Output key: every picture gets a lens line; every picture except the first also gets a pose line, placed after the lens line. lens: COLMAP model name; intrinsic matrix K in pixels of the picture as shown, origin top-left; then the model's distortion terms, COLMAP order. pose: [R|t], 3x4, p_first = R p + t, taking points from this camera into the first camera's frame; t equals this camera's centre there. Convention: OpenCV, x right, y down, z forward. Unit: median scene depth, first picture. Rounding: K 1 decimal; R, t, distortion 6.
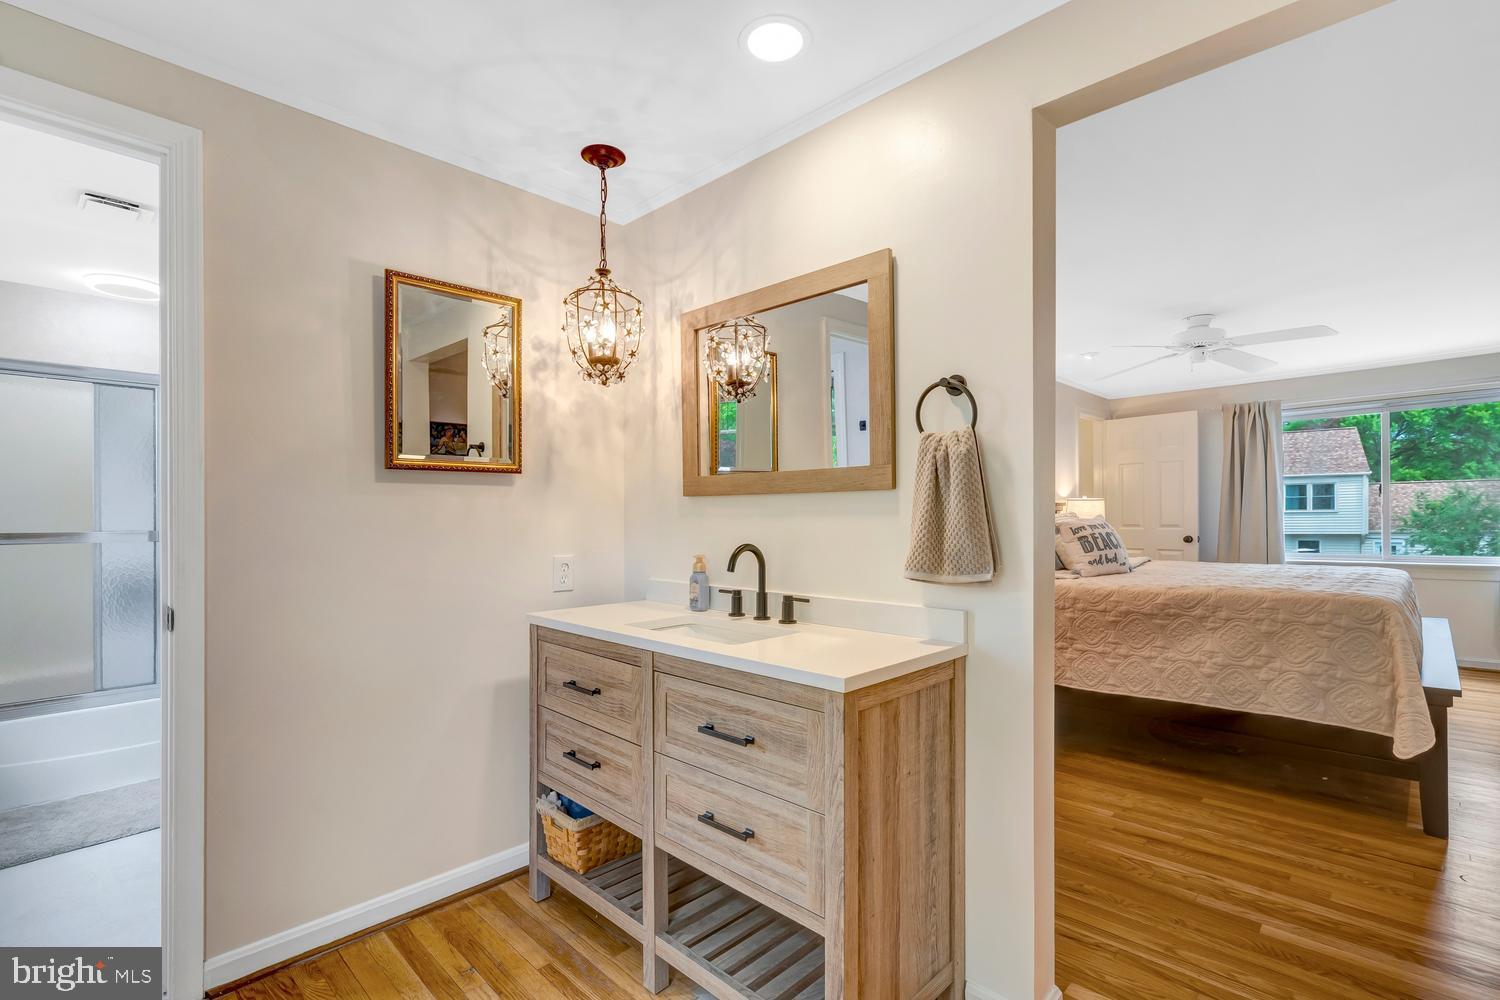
lens RADIAL K [[691.1, 0, 747.8], [0, 691.1, 508.3], [0, 0, 1]] dist [-0.008125, 0.003146]
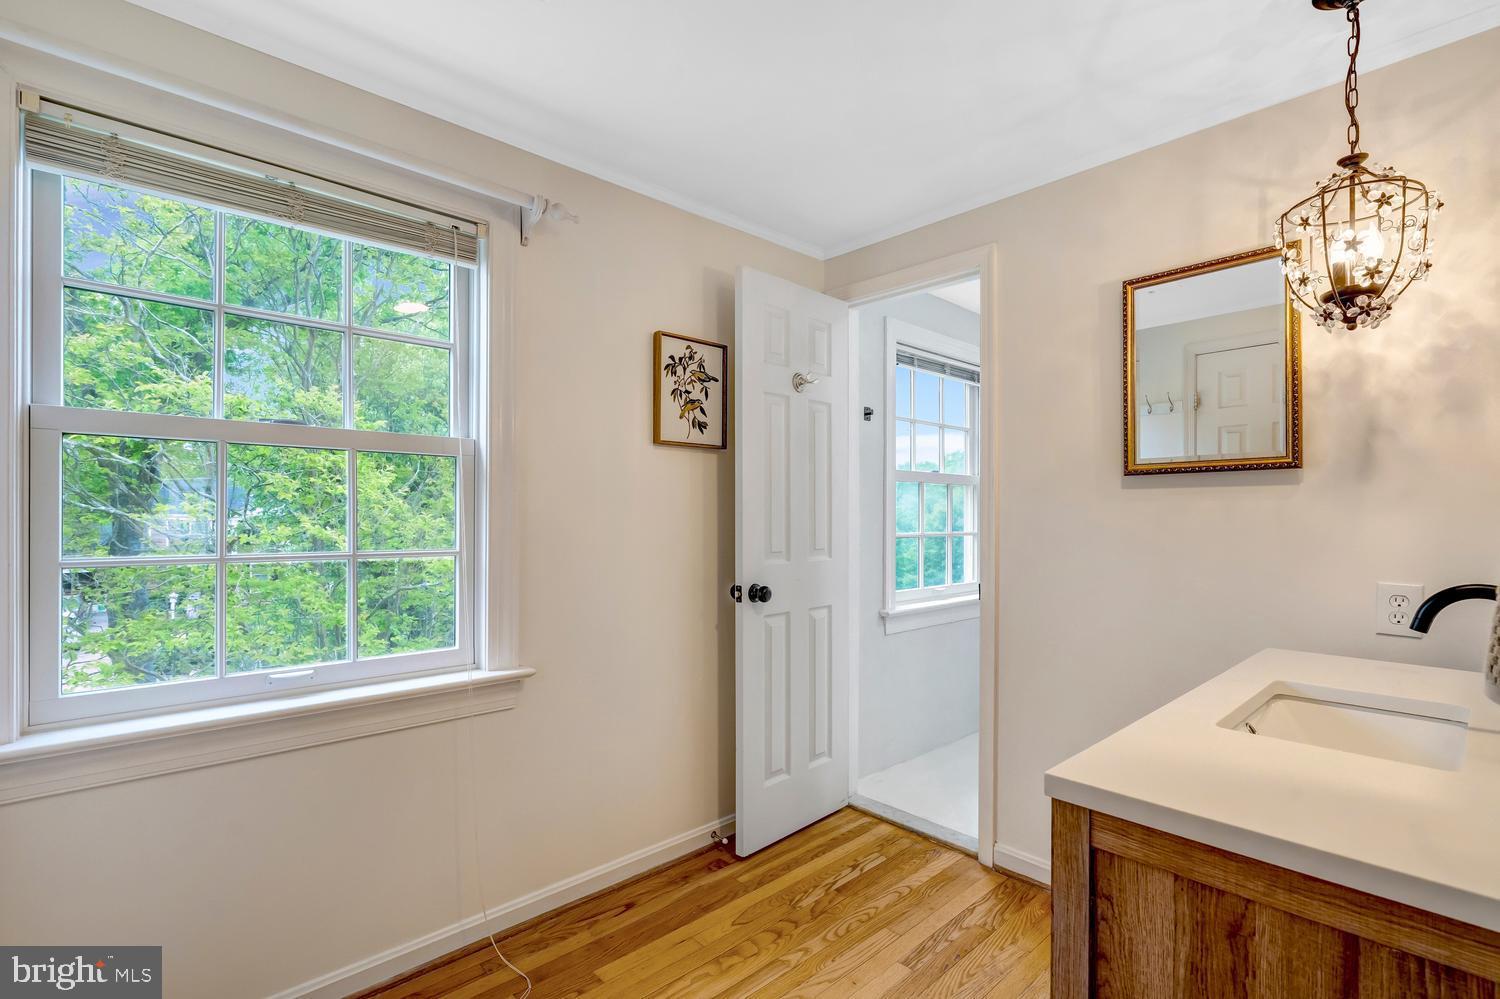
lens RADIAL K [[691.1, 0, 748.7], [0, 691.1, 519.1], [0, 0, 1]] dist [-0.008125, 0.003146]
pose [[-0.049243, 0.003377, -0.998781, 0.482895], [0.004802, 0.999984, 0.003144, 0.000428], [0.998775, -0.004641, -0.049259, 0.448043]]
